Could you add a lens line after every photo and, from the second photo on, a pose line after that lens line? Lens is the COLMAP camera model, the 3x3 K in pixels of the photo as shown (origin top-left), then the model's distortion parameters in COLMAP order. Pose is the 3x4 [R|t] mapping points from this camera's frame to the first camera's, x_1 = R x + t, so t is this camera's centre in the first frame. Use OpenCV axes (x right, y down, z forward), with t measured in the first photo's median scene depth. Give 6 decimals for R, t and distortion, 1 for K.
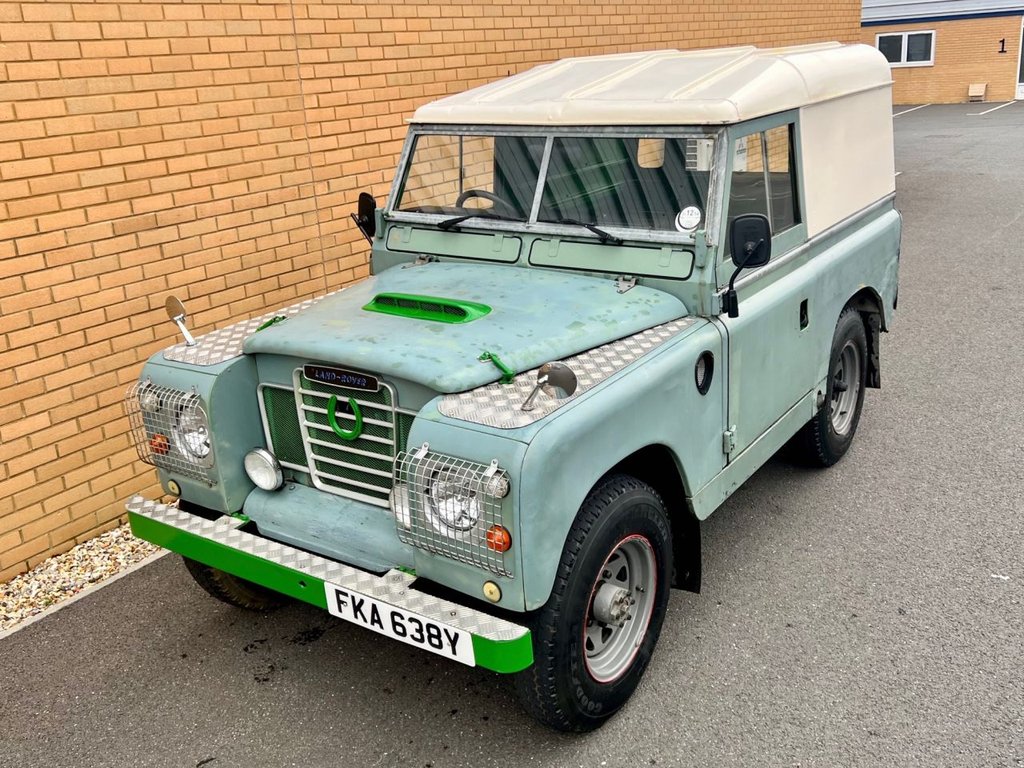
lens RADIAL K [[988.7, 0, 515.2], [0, 988.7, 349.1], [0, 0, 1]] dist [0.123305, -0.223919]
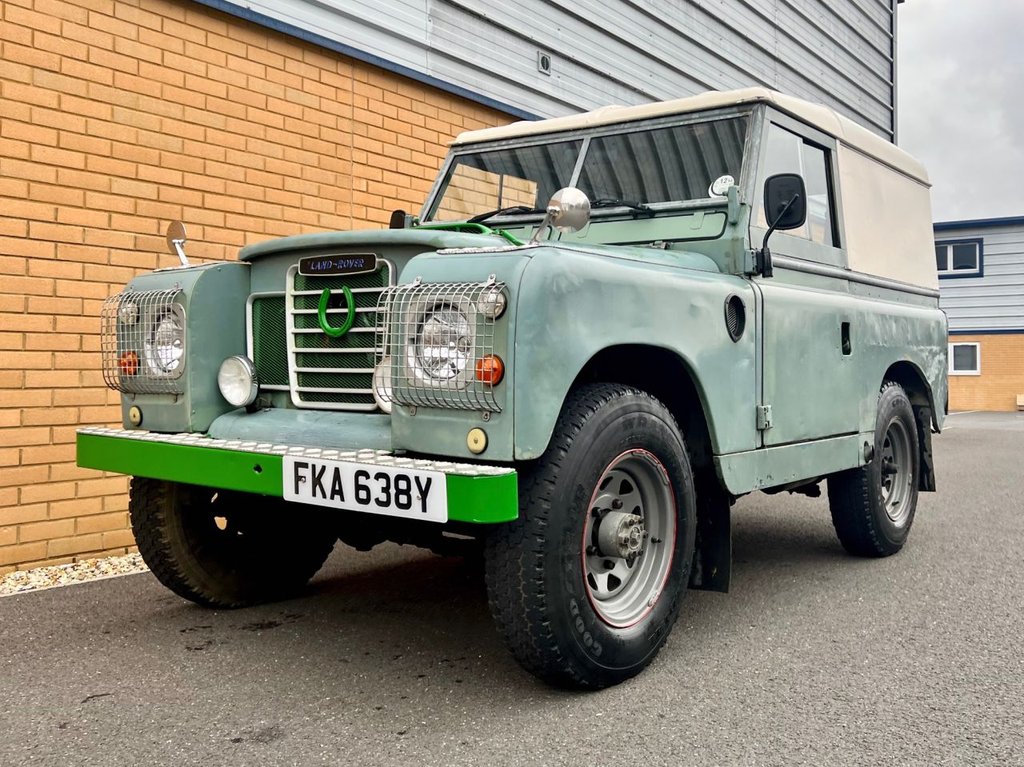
lens RADIAL K [[1003.5, 0, 580.9], [0, 1003.5, 324.6], [0, 0, 1]] dist [0.081721, -0.130010]
pose [[0.997910, 0.064617, -0.000315, 0.049507], [-0.061063, 0.941399, -0.331722, 0.357954], [-0.021138, 0.331048, 0.943377, 0.129579]]
